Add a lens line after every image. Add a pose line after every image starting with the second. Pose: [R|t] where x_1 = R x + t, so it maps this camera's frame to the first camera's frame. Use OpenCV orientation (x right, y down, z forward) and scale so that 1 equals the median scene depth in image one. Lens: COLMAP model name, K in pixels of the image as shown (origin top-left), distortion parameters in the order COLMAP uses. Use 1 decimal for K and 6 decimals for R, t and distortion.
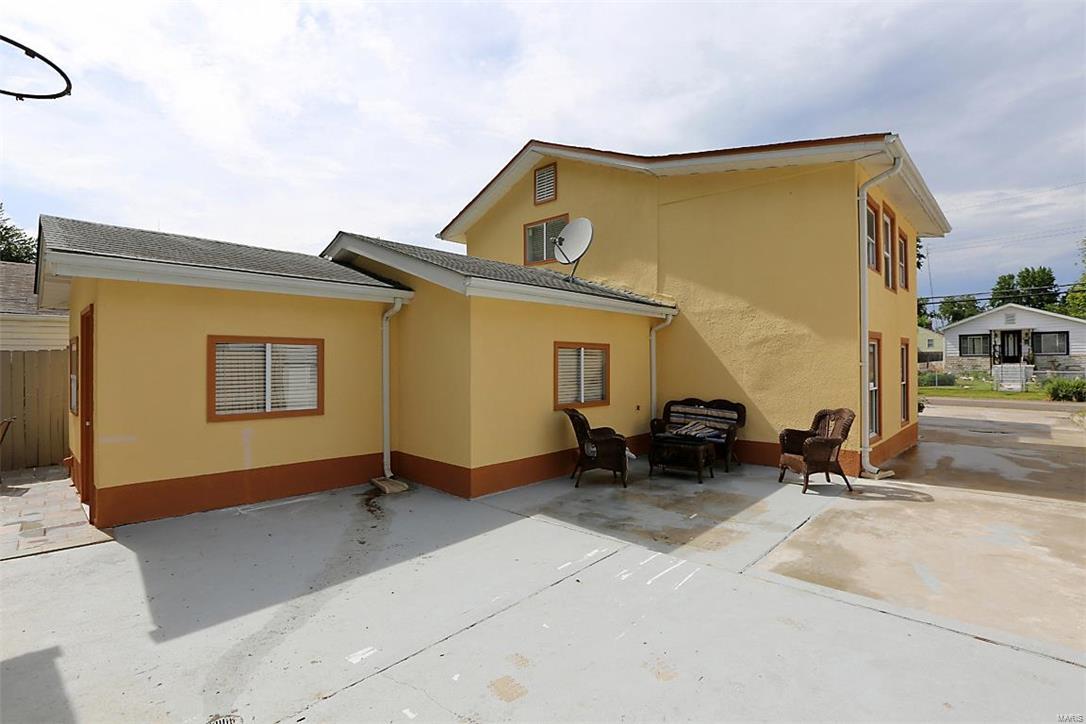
lens RADIAL K [[525.7, 0, 543.0], [0, 525.7, 362.0], [0, 0, 1]] dist [-0.031996, 0.000951]
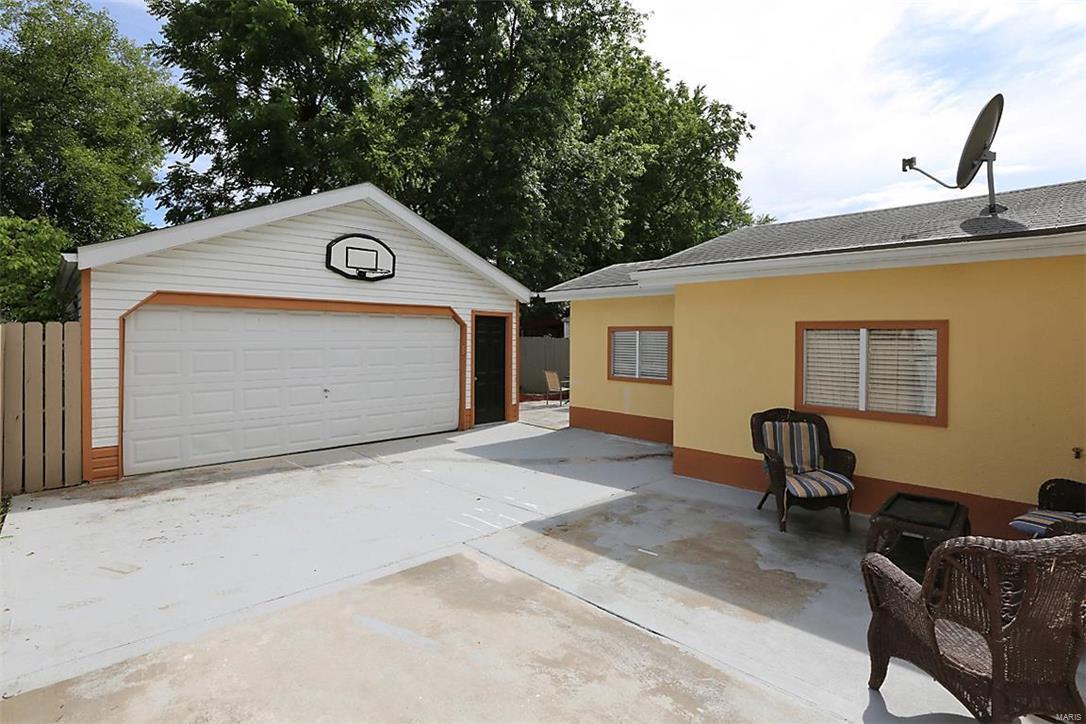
lens RADIAL K [[525.7, 0, 543.0], [0, 525.7, 362.0], [0, 0, 1]] dist [-0.031996, 0.000951]
pose [[-0.061397, 0.049240, -0.996898, 1.149011], [-0.000846, 0.998779, 0.049385, -0.025719], [0.998113, 0.003876, -0.061280, 0.974485]]
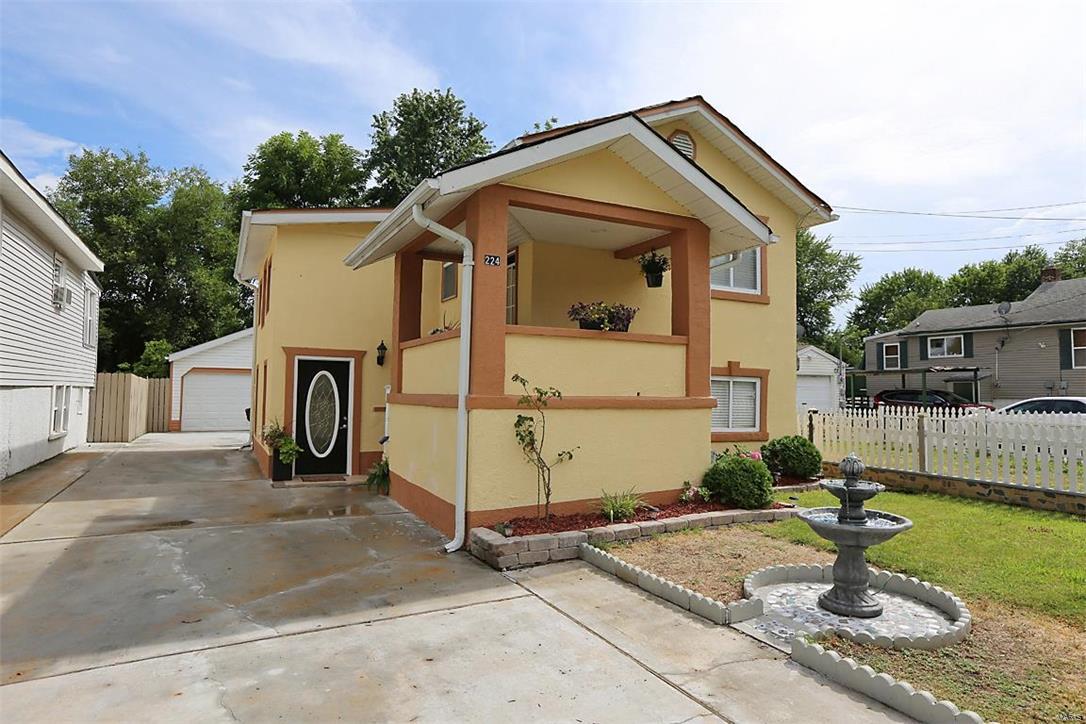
lens RADIAL K [[664.4, 0, 543.0], [0, 664.4, 362.0], [0, 0, 1]] dist [-0.002566, -0.000622]
pose [[-0.360659, -0.030791, -0.932189, 1.256273], [-0.002286, 0.999481, -0.032129, -0.025795], [0.932695, -0.009457, -0.360542, 1.114612]]
